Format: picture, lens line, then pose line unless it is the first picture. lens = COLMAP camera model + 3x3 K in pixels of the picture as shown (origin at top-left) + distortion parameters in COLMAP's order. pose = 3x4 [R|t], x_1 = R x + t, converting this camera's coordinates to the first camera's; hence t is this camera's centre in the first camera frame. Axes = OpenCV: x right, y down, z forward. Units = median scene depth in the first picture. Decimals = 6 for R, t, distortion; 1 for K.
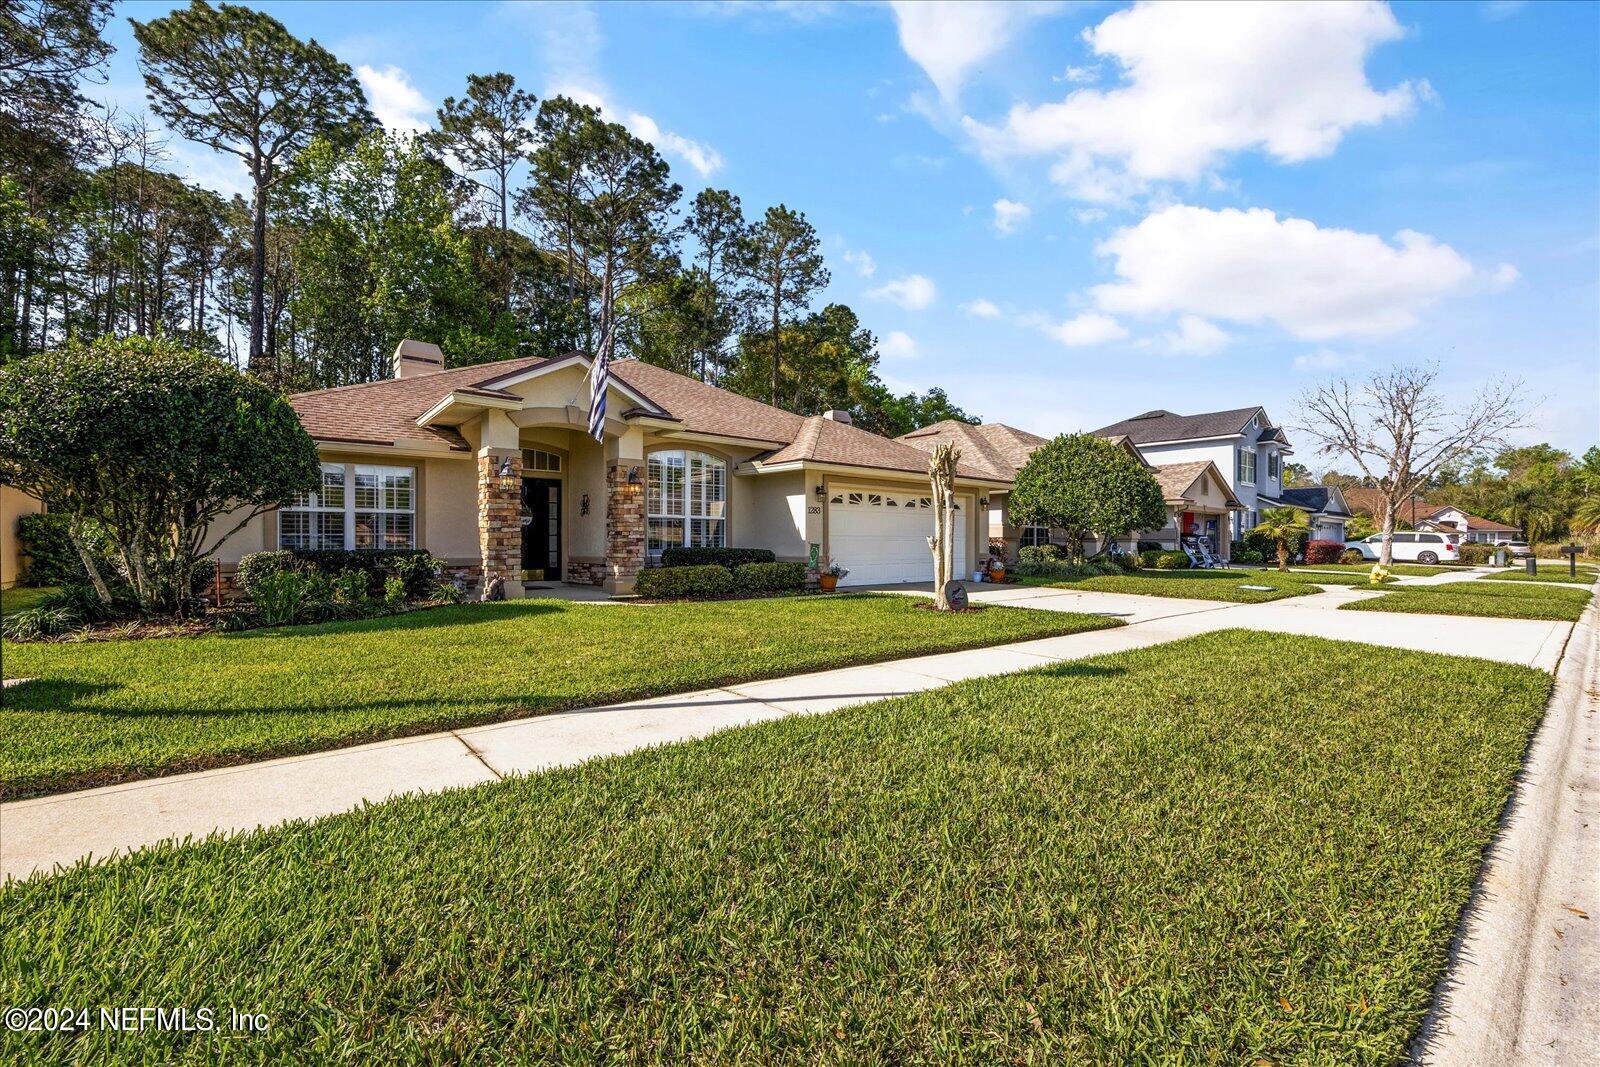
lens RADIAL K [[649.1, 0, 791.4], [0, 649.1, 546.2], [0, 0, 1]] dist [0.001139, -0.000495]
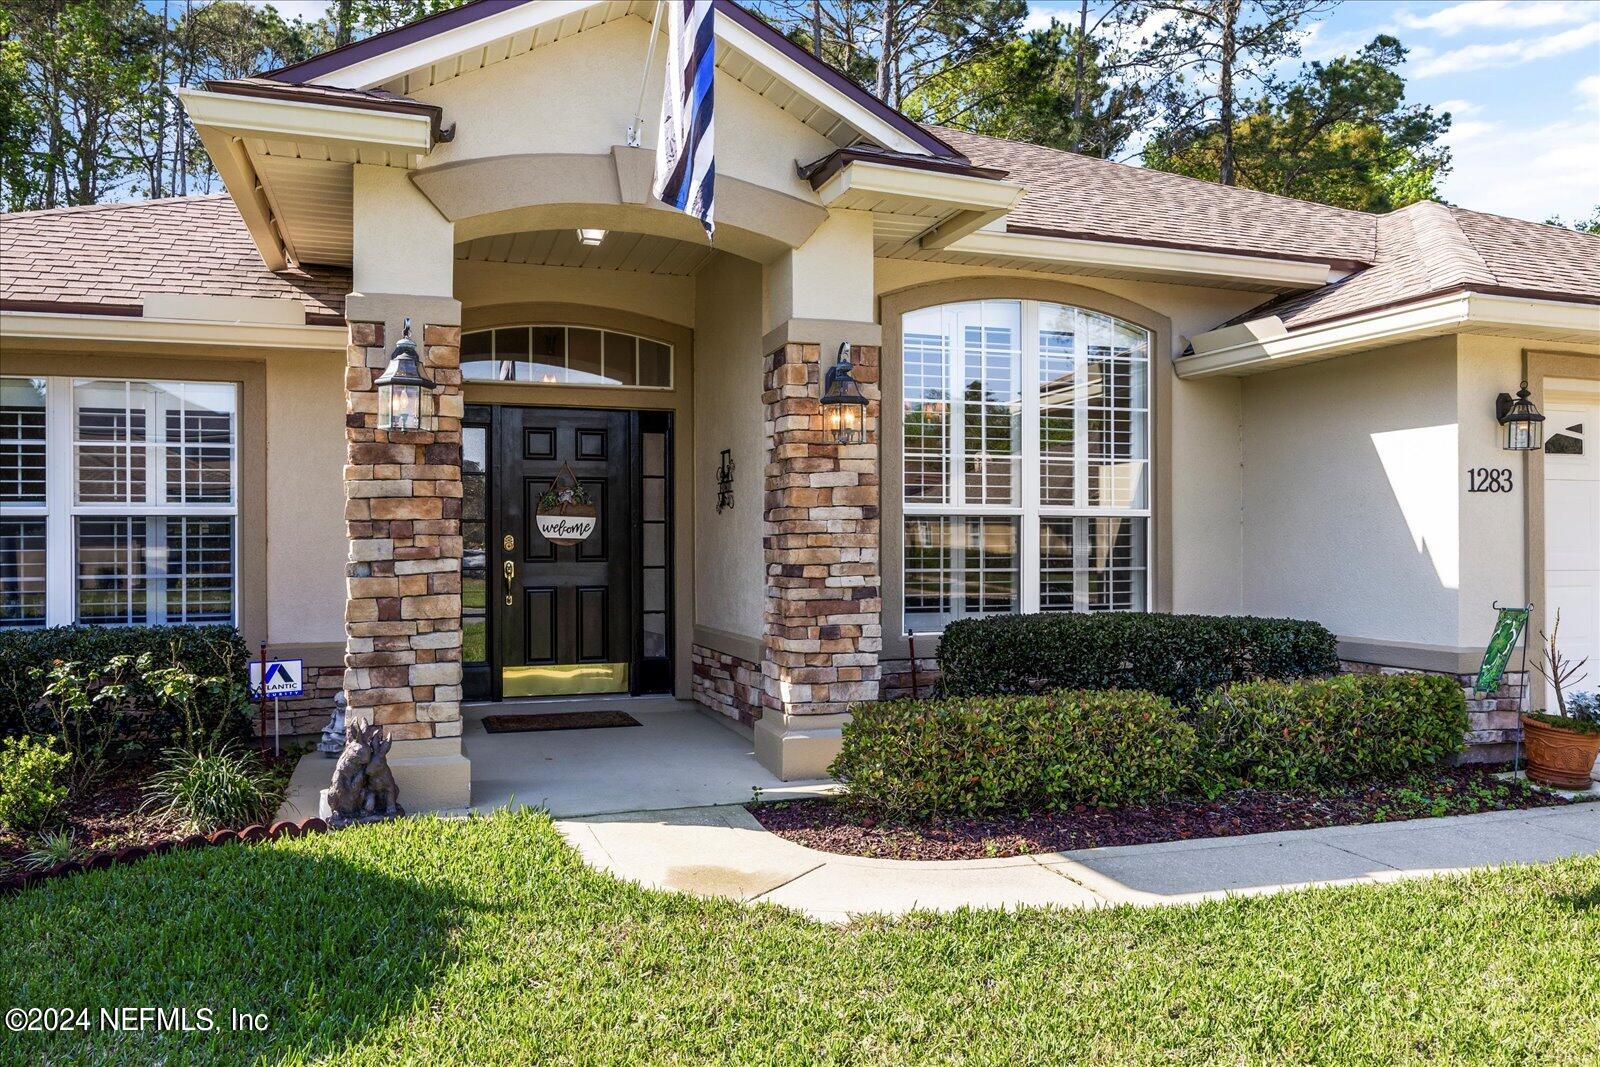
lens RADIAL K [[1155.4, 0, 811.3], [0, 1155.4, 539.5], [0, 0, 1]] dist [-0.012519, 0.002973]
pose [[0.936436, -0.006433, -0.350779, -0.062194], [0.001162, 0.999883, -0.015234, -0.022807], [0.350836, 0.013858, 0.936335, 0.435906]]
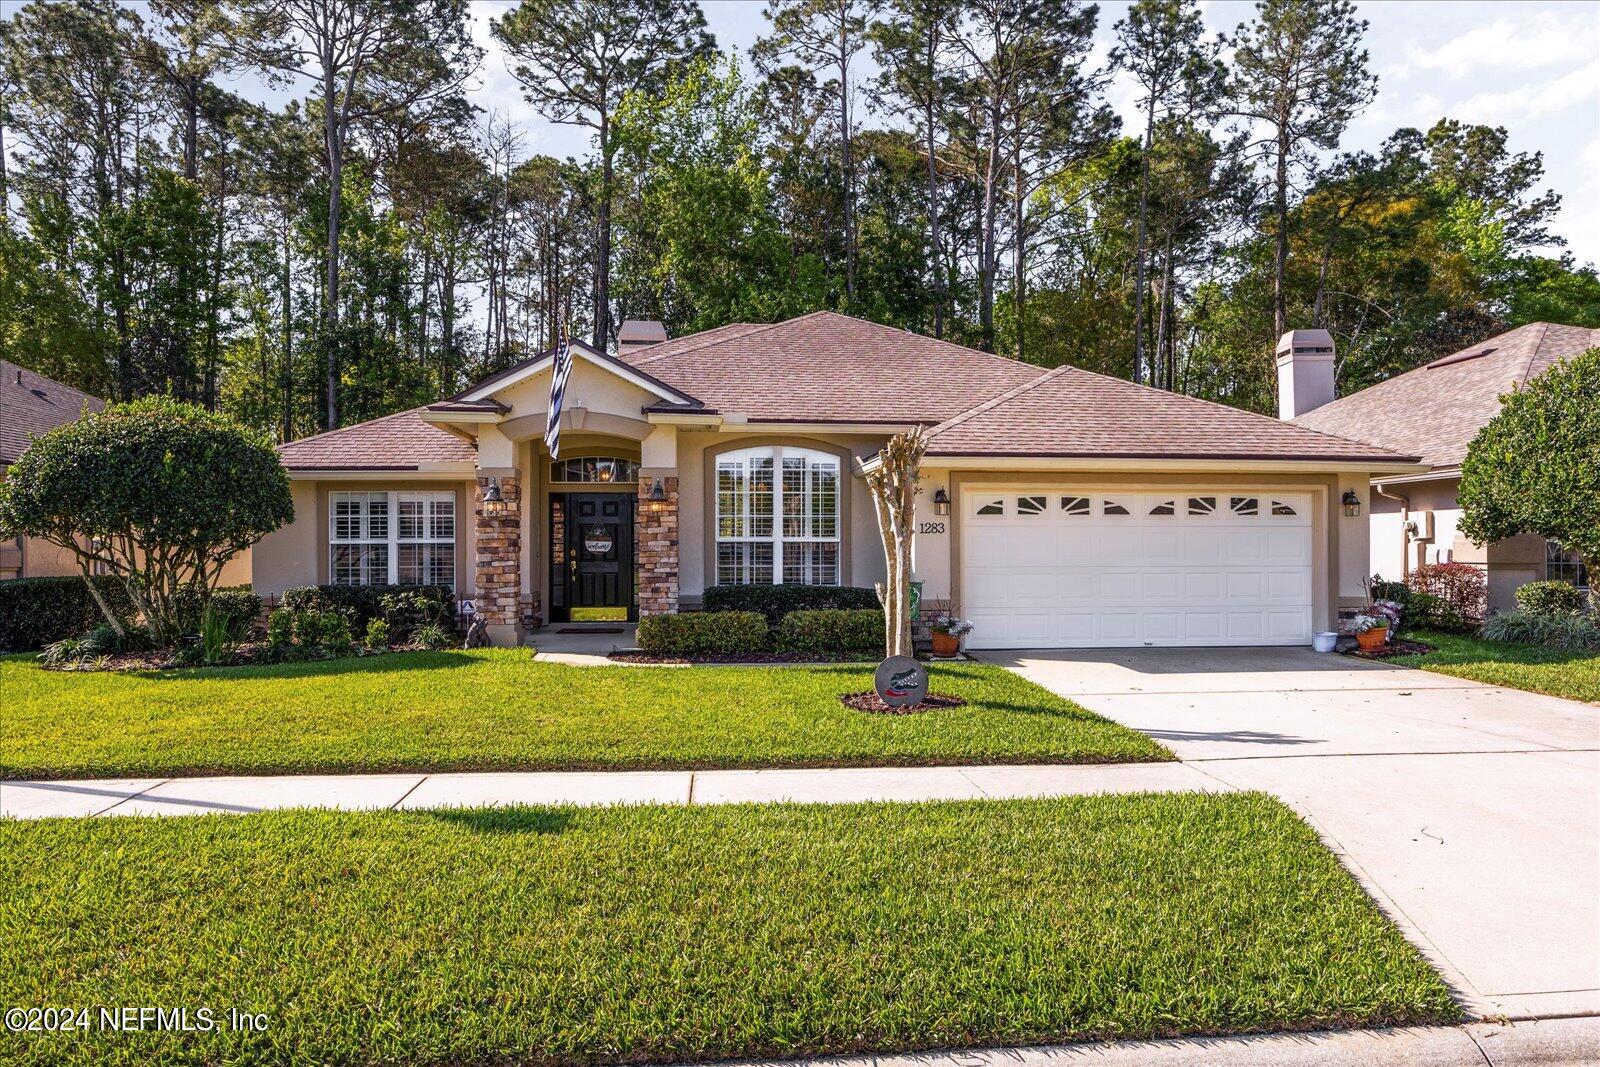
lens RADIAL K [[993.9, 0, 806.4], [0, 993.9, 540.0], [0, 0, 1]] dist [-0.015223, -0.003349]
pose [[0.833318, -0.008509, -0.552729, 0.464854], [-0.001291, 0.999849, -0.017339, -0.026223], [0.552793, 0.015163, 0.833181, 0.114232]]
